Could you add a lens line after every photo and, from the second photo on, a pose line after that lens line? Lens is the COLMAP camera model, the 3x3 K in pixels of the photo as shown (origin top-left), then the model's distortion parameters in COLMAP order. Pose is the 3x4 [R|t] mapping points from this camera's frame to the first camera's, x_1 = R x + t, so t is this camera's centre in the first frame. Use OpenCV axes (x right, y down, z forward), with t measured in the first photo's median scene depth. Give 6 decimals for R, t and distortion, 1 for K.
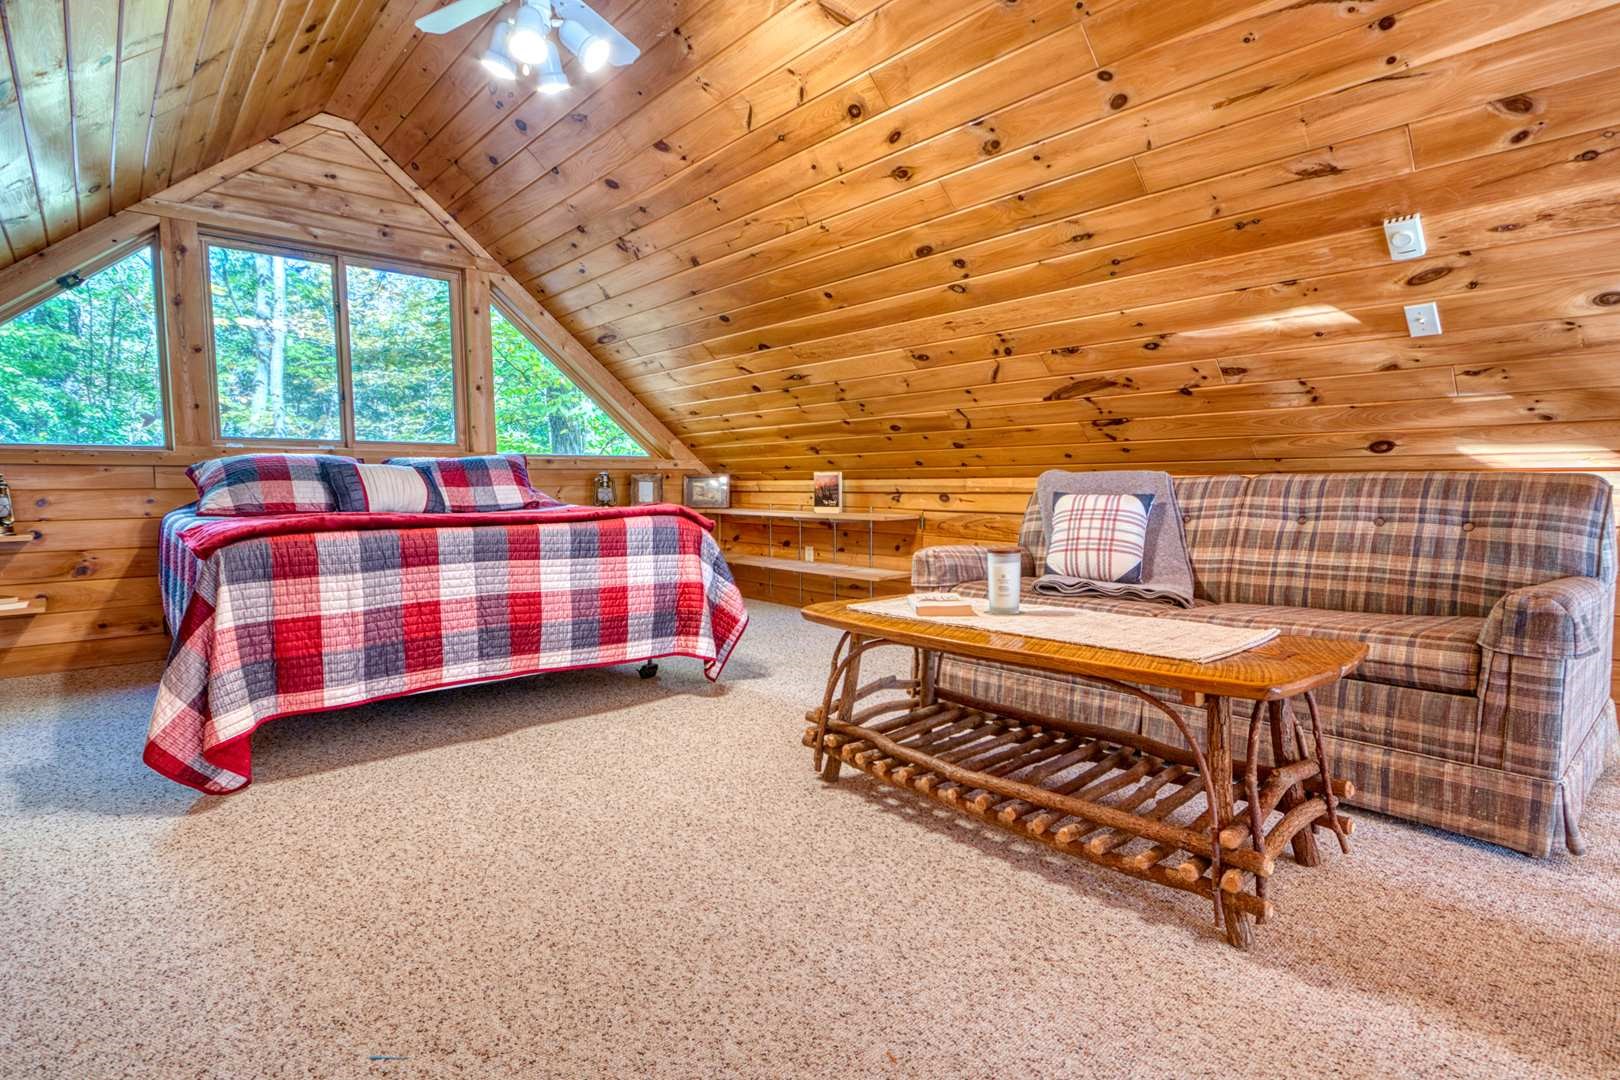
lens RADIAL K [[765.6, 0, 810.0], [0, 765.6, 540.0], [0, 0, 1]] dist [0.007339, -0.001190]
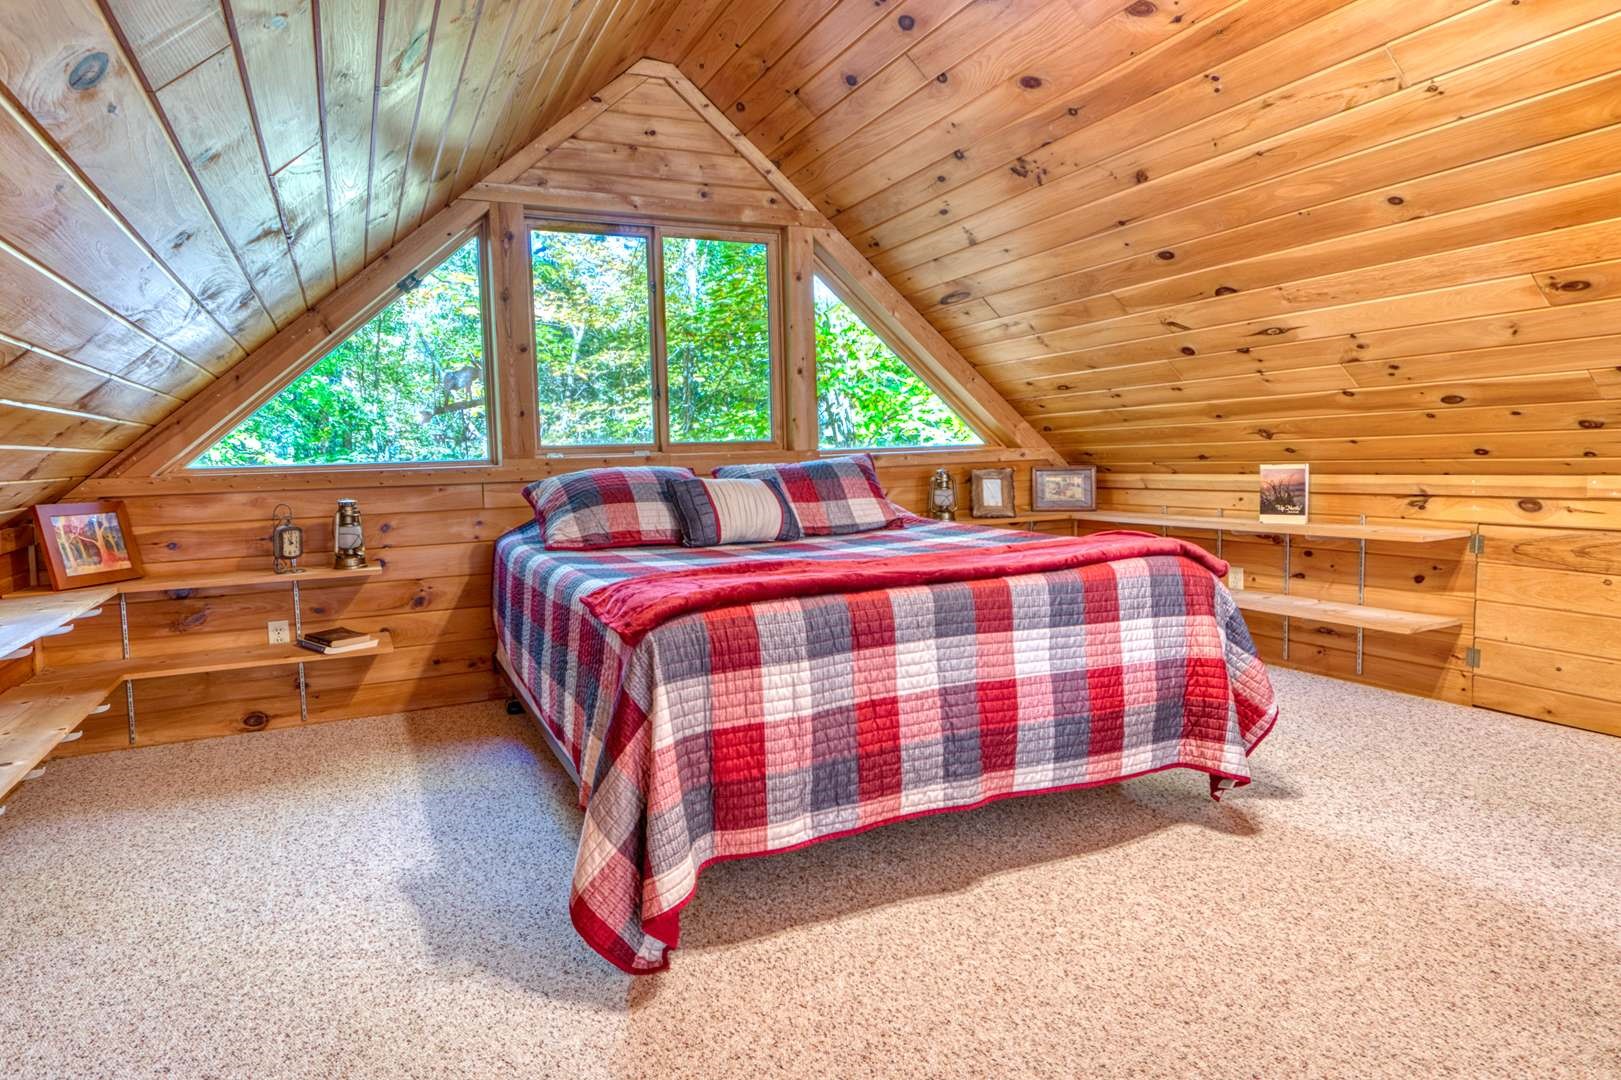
lens RADIAL K [[917.8, 0, 807.2], [0, 917.8, 527.6], [0, 0, 1]] dist [0.007356, 0.000668]
pose [[0.952411, -0.005282, -0.304772, -0.196839], [0.004569, 0.999985, -0.003052, -0.045951], [0.304784, 0.001515, 0.952420, 0.117644]]
